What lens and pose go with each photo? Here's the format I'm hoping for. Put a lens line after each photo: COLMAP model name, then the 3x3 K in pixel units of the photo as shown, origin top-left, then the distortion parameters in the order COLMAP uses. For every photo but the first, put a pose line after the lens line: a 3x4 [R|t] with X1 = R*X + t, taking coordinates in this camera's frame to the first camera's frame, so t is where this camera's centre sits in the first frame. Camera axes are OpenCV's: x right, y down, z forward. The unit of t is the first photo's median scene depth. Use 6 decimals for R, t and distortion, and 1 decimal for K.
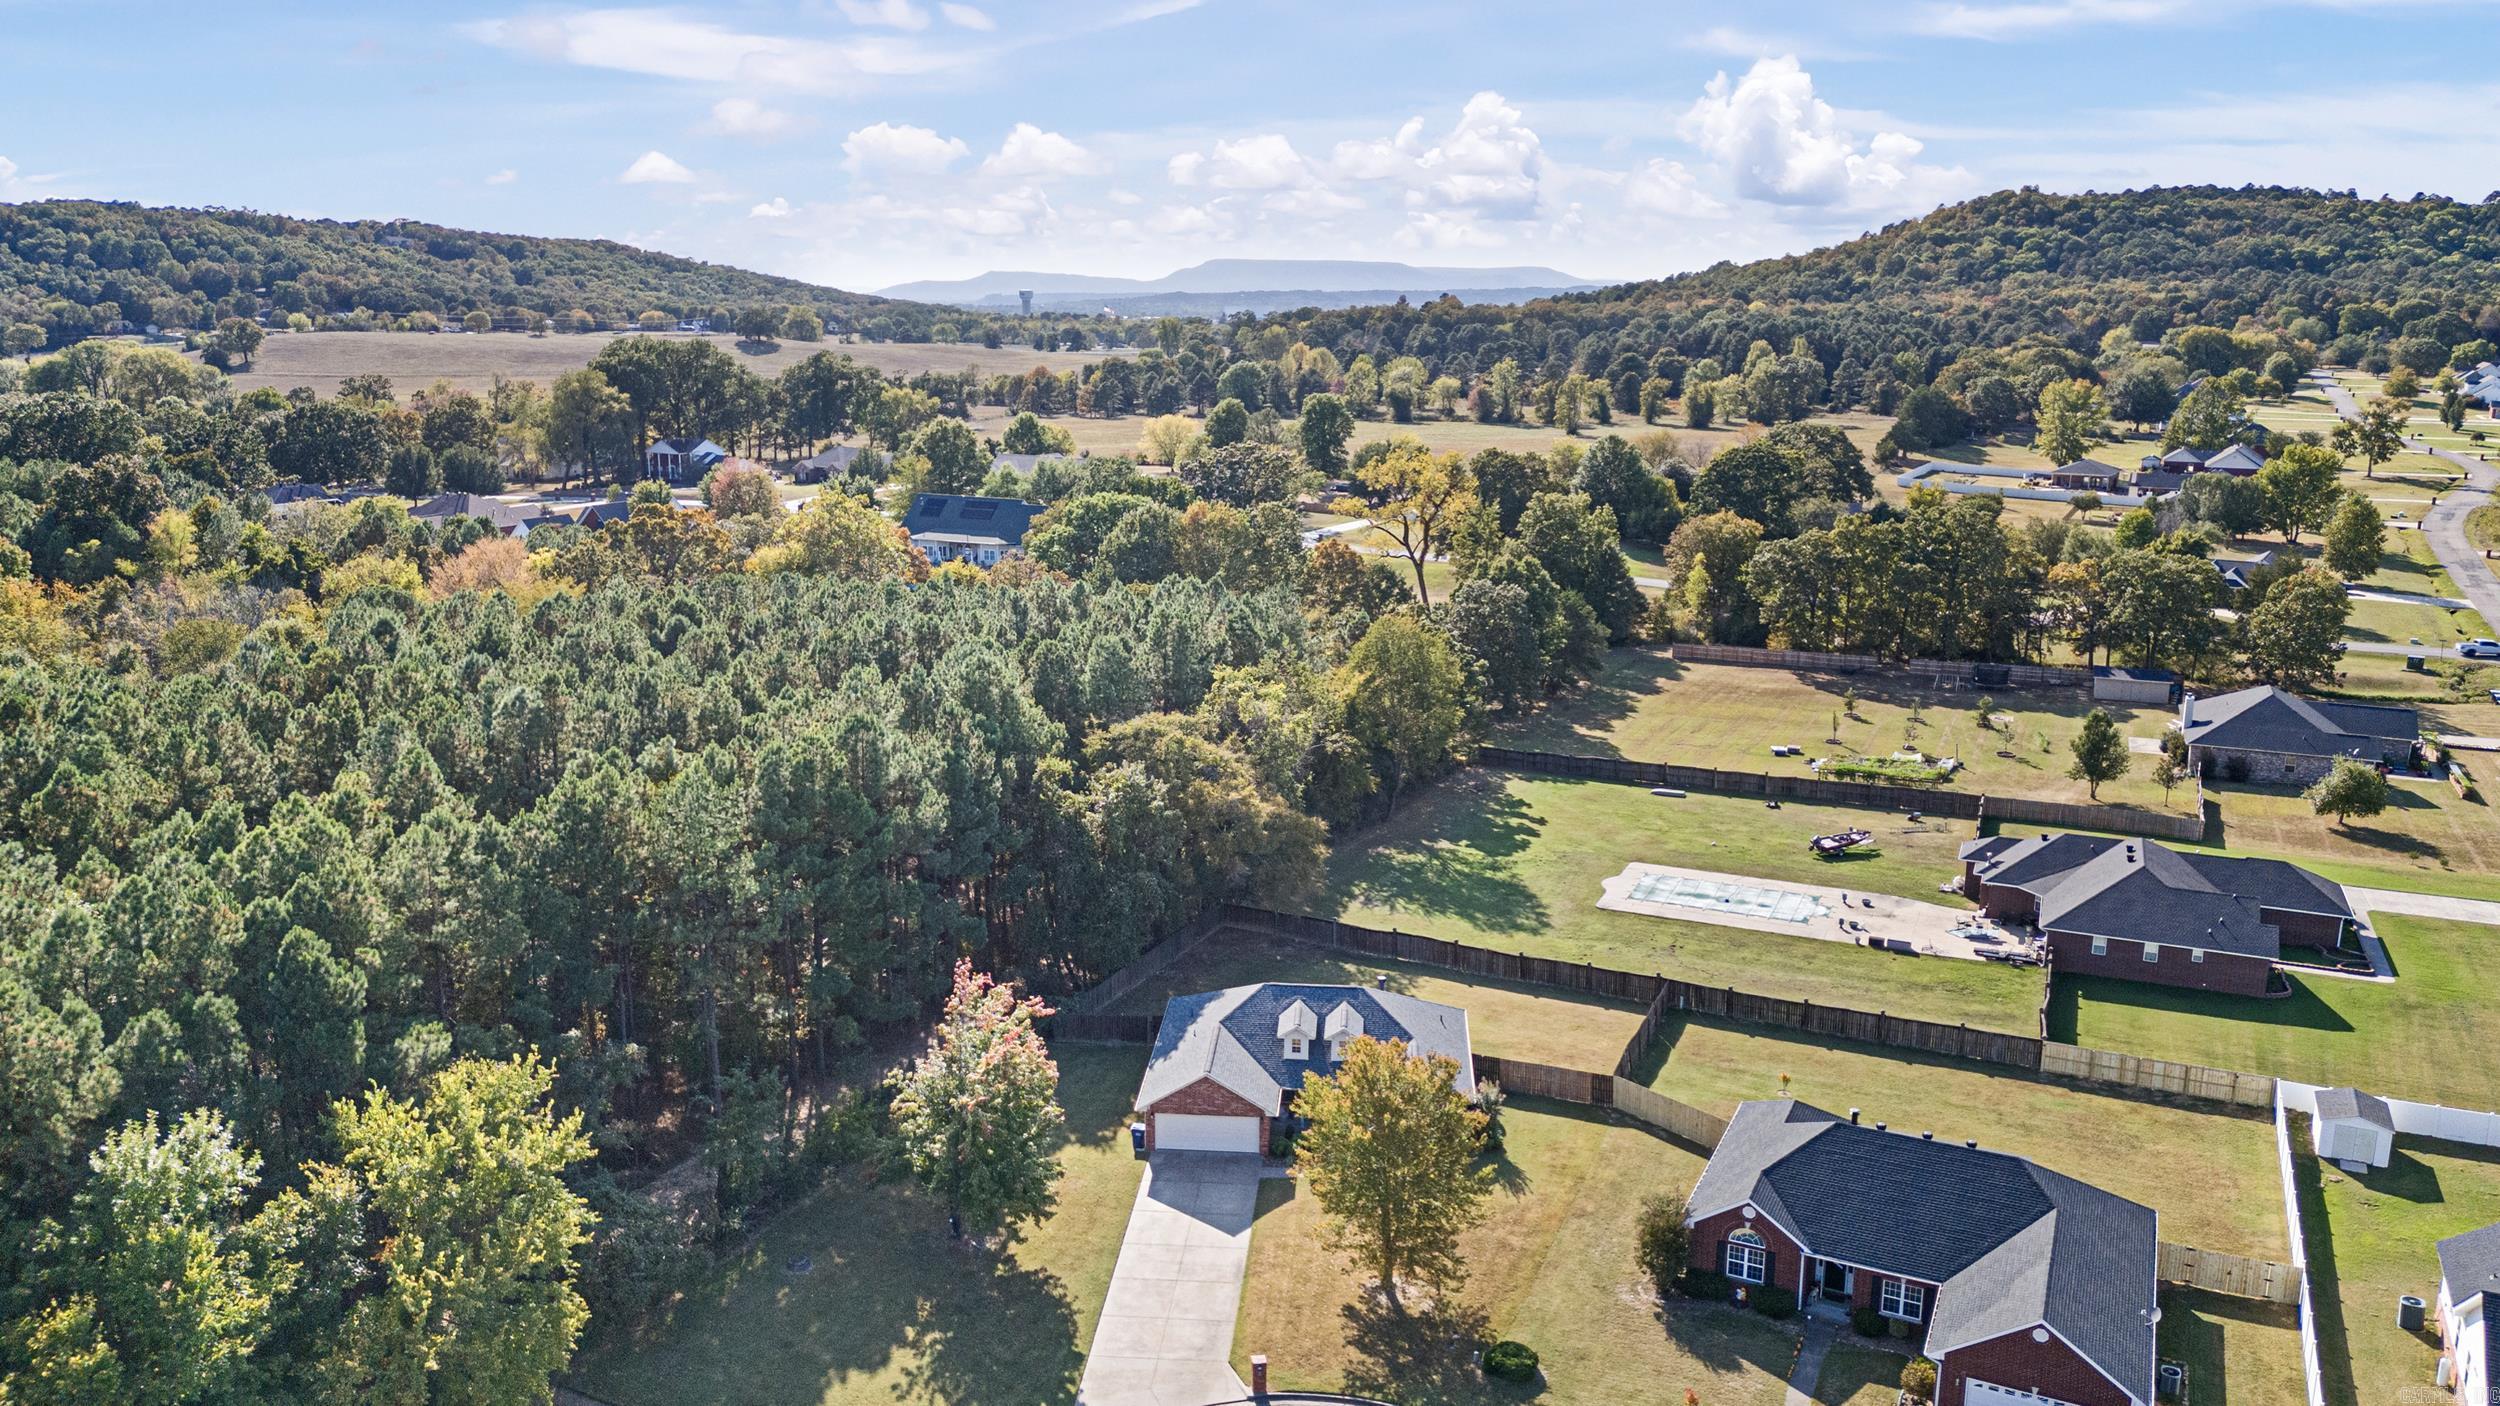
lens RADIAL K [[1837.3, 0, 1253.0], [0, 1837.3, 692.3], [0, 0, 1]] dist [0.087086, -0.091672]
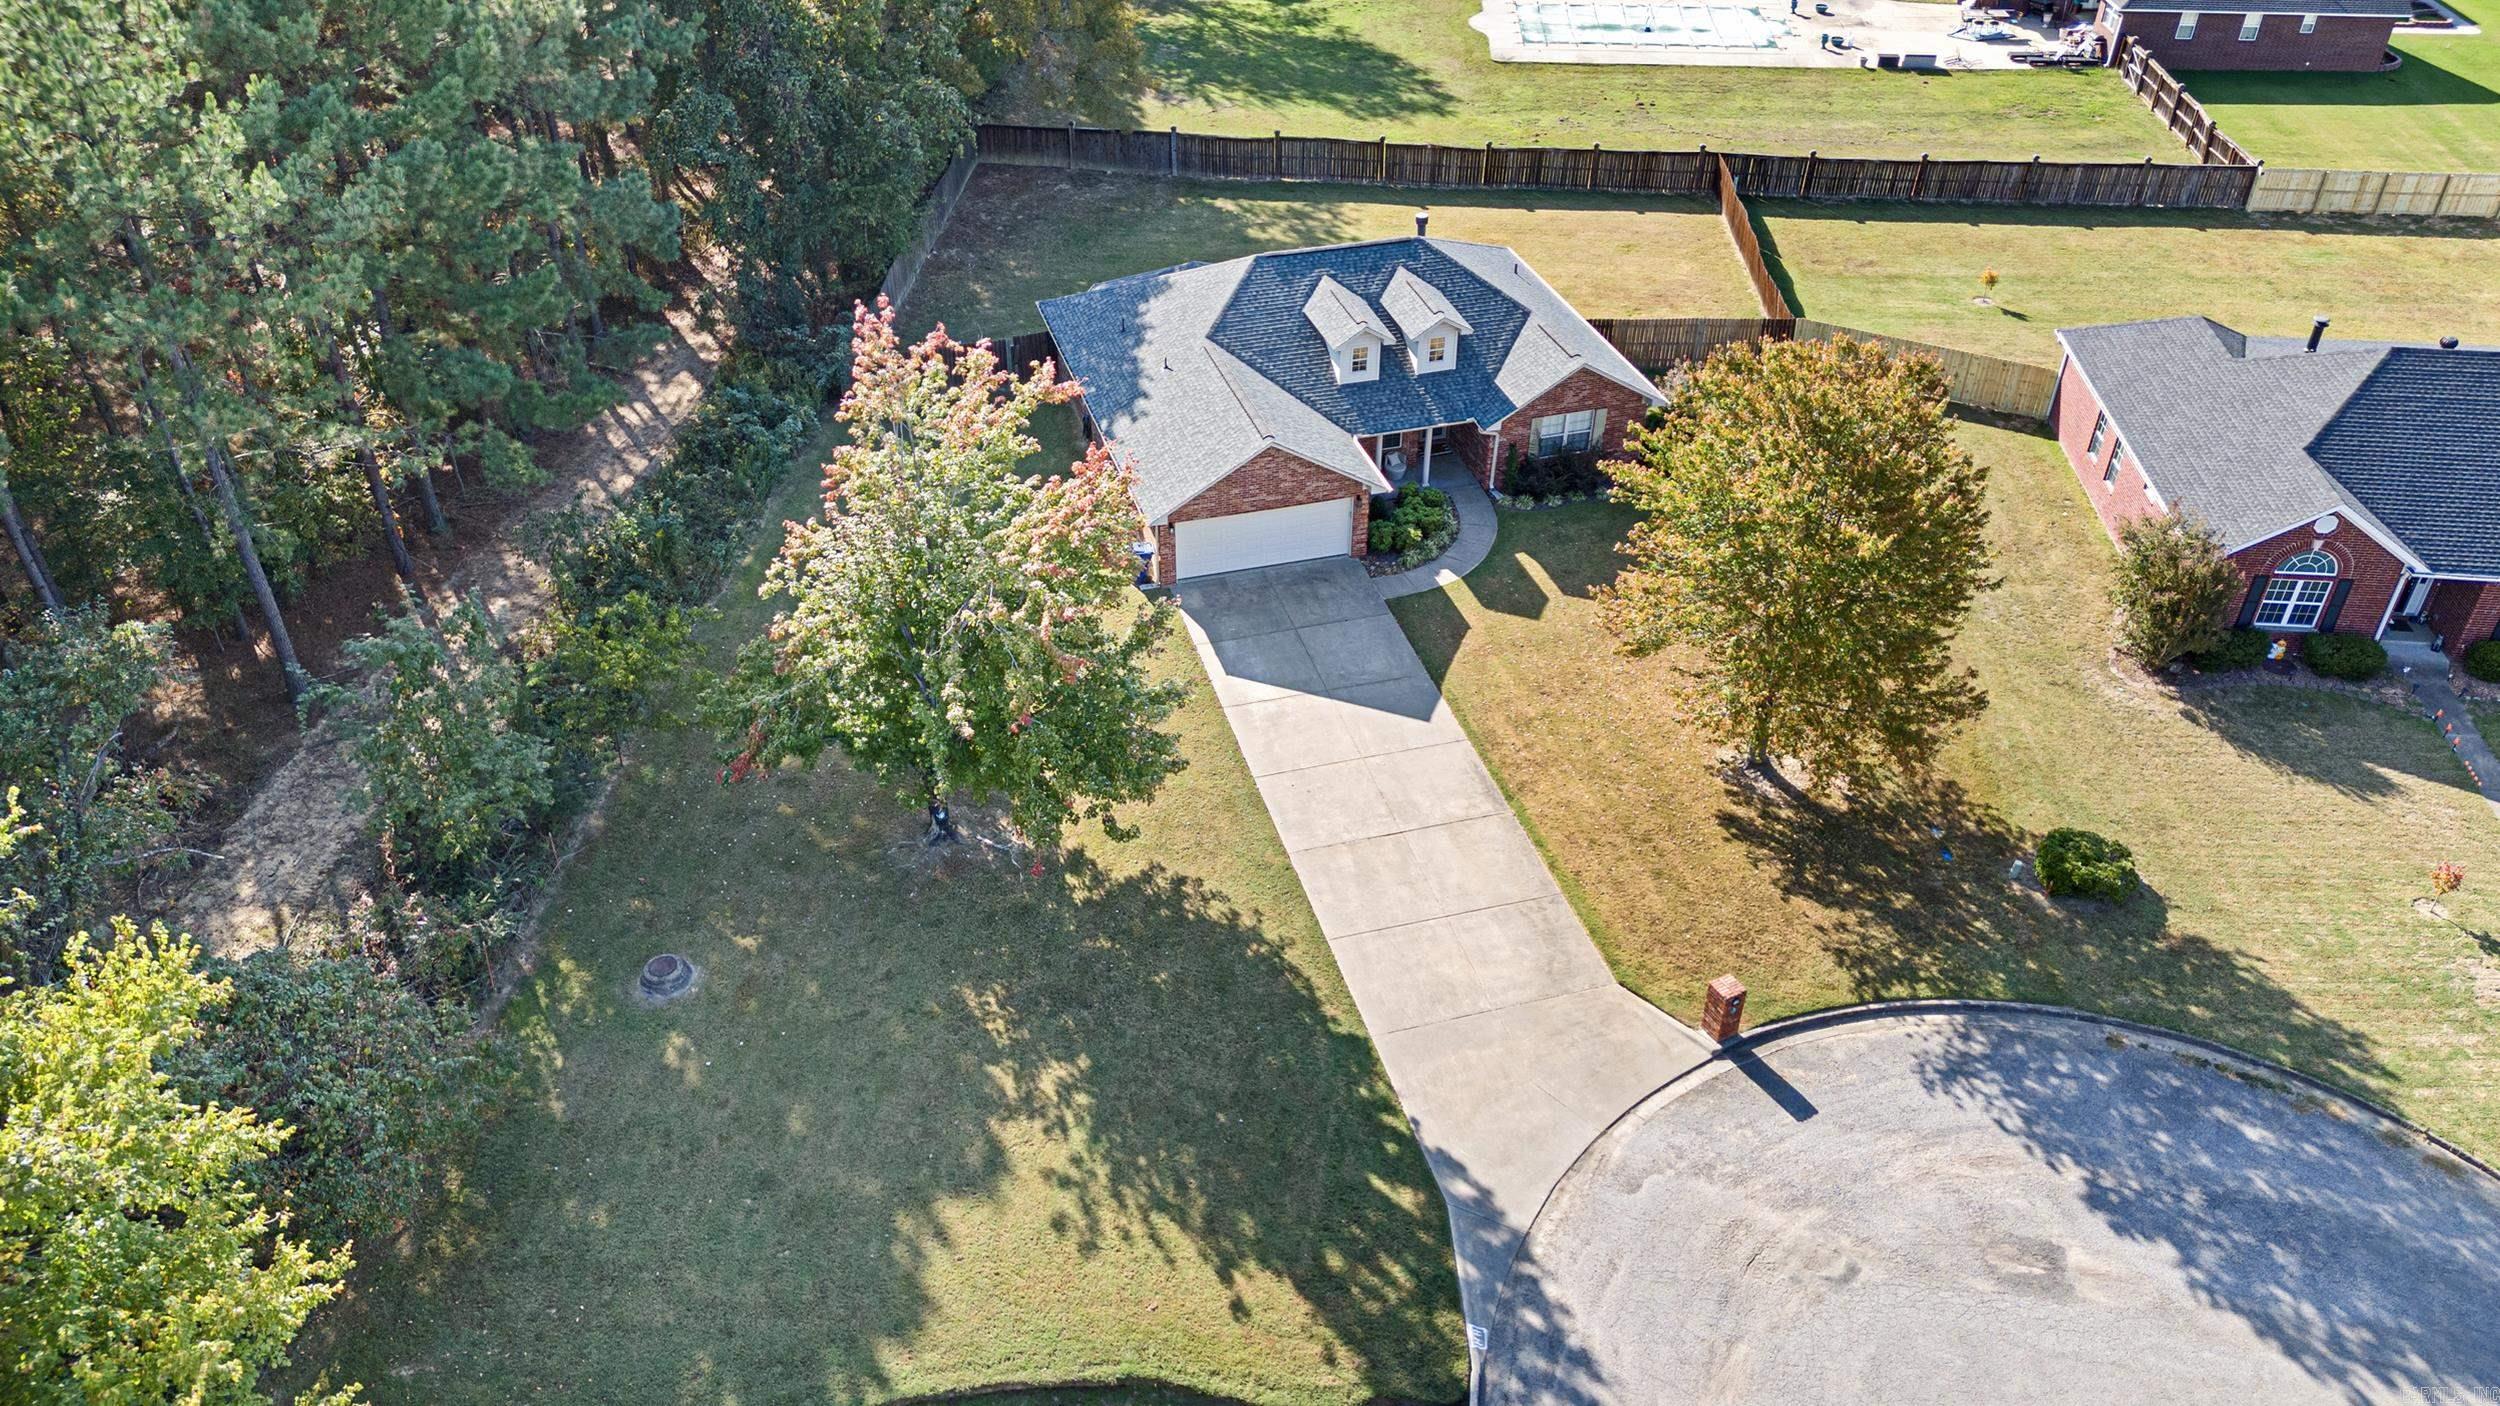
lens RADIAL K [[1826.9, 0, 1250.0], [0, 1826.9, 703.0], [0, 0, 1]] dist [0.118880, -0.151617]
pose [[0.933173, -0.212971, 0.289537, -0.145150], [0.072655, 0.900690, 0.428343, 0.030446], [-0.352008, -0.378682, 0.855973, 0.356507]]
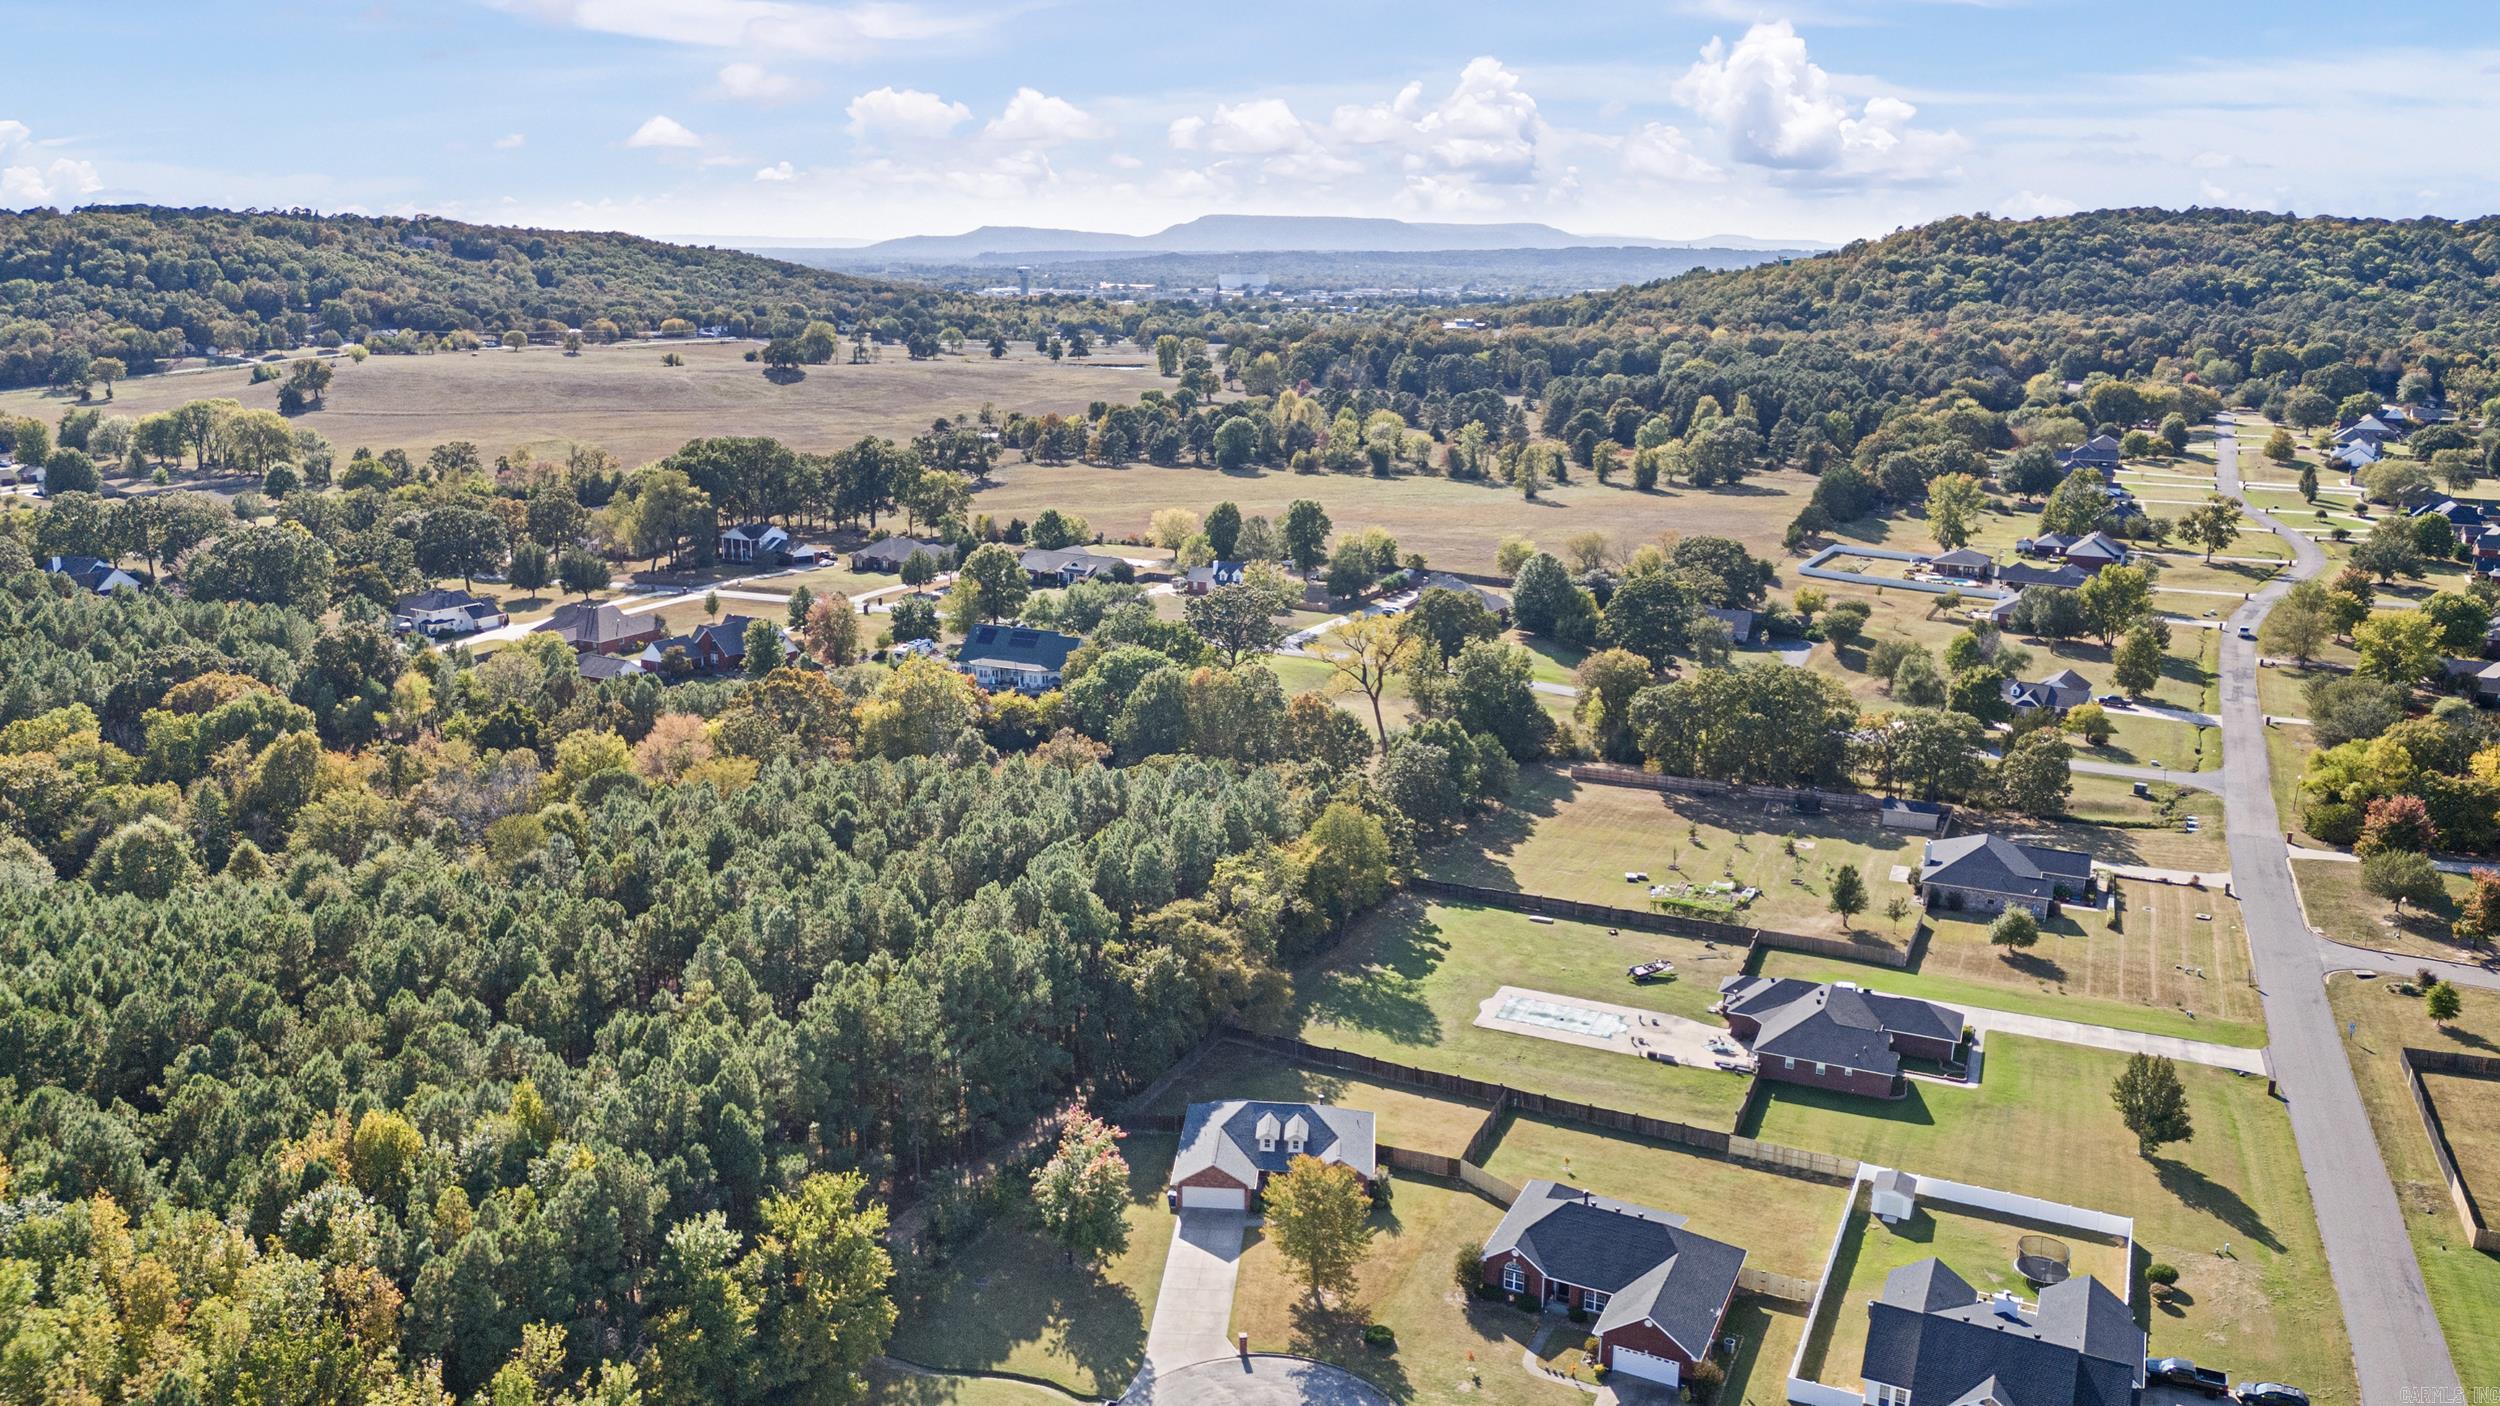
lens RADIAL K [[1837.3, 0, 1253.0], [0, 1837.3, 692.3], [0, 0, 1]] dist [0.087086, -0.091672]
pose [[0.999988, 0.003244, 0.003784, 0.002369], [-0.003334, 0.999706, 0.024017, -0.185500], [-0.003705, -0.024029, 0.999704, -0.474702]]
